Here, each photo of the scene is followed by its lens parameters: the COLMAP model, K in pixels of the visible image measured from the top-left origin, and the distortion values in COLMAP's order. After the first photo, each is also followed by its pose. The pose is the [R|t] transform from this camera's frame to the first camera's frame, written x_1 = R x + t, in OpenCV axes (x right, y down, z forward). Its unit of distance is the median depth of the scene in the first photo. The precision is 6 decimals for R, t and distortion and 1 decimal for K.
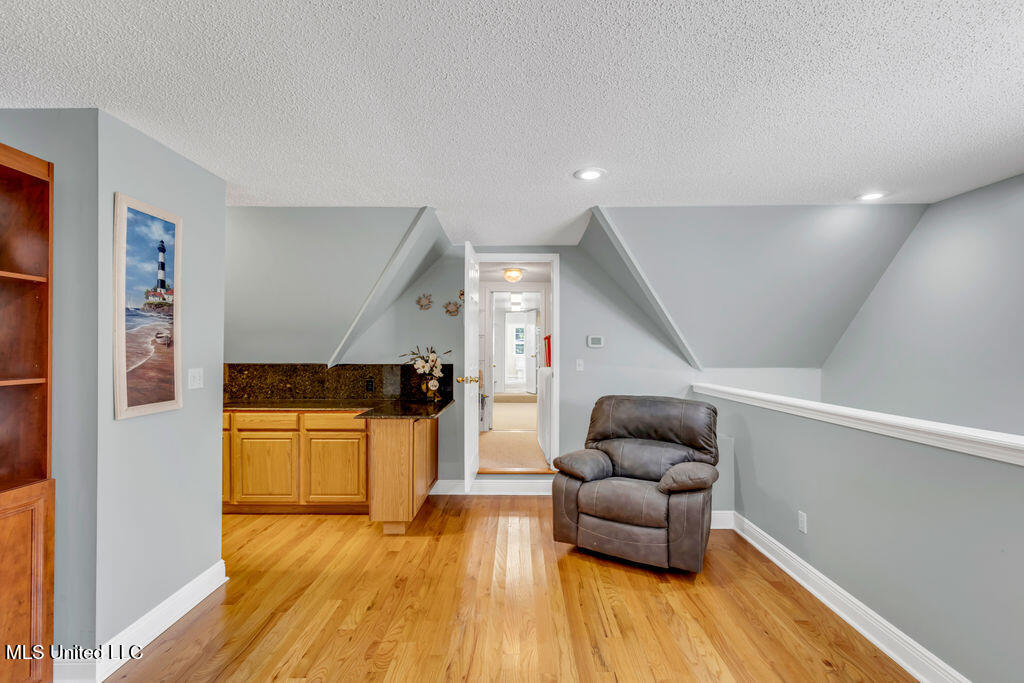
lens RADIAL K [[467.2, 0, 509.4], [0, 467.2, 349.6], [0, 0, 1]] dist [0.003557, -0.000428]
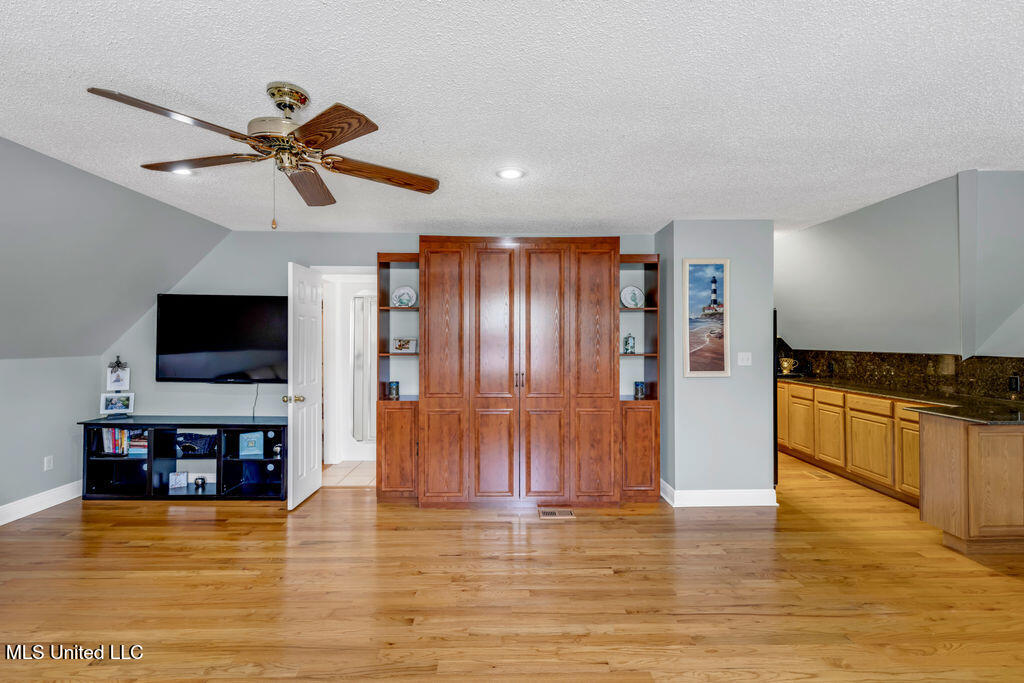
lens RADIAL K [[467.2, 0, 509.2], [0, 467.2, 339.7], [0, 0, 1]] dist [0.003557, -0.000428]
pose [[0.014810, -0.000754, -0.999890, 0.656320], [0.004706, 0.999989, -0.000684, -0.003271], [0.999879, -0.004695, 0.014814, 0.156538]]
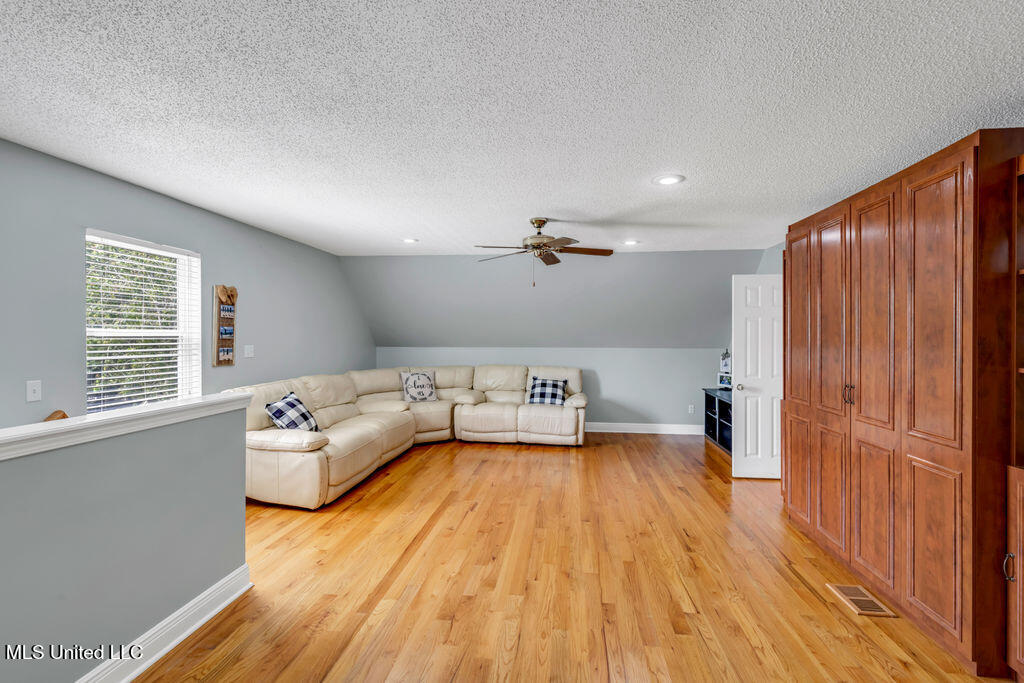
lens RADIAL K [[467.2, 0, 518.2], [0, 467.2, 337.3], [0, 0, 1]] dist [0.003557, -0.000428]
pose [[-0.994434, -0.005498, 0.105218, -0.005558], [-0.005879, 0.999977, -0.003309, -0.000131], [-0.105198, -0.003909, -0.994444, 1.104687]]
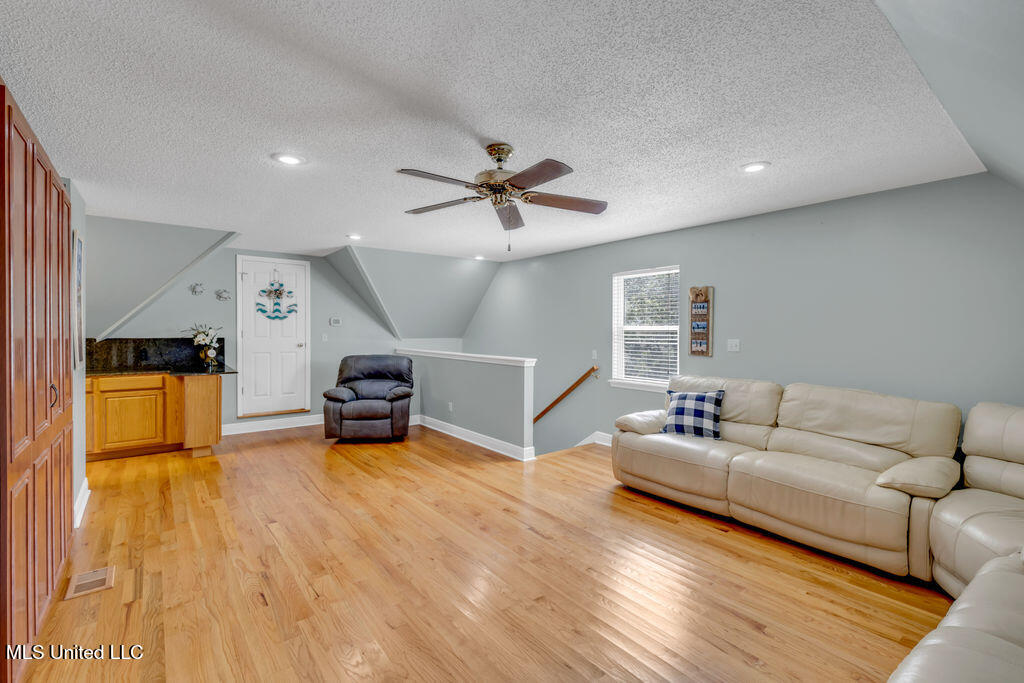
lens RADIAL K [[467.2, 0, 517.7], [0, 467.2, 338.0], [0, 0, 1]] dist [0.003557, -0.000428]
pose [[0.781157, -0.009628, 0.624261, -0.407429], [-0.008052, 0.999643, 0.025493, -0.010254], [-0.624283, -0.024940, 0.780800, -0.746075]]
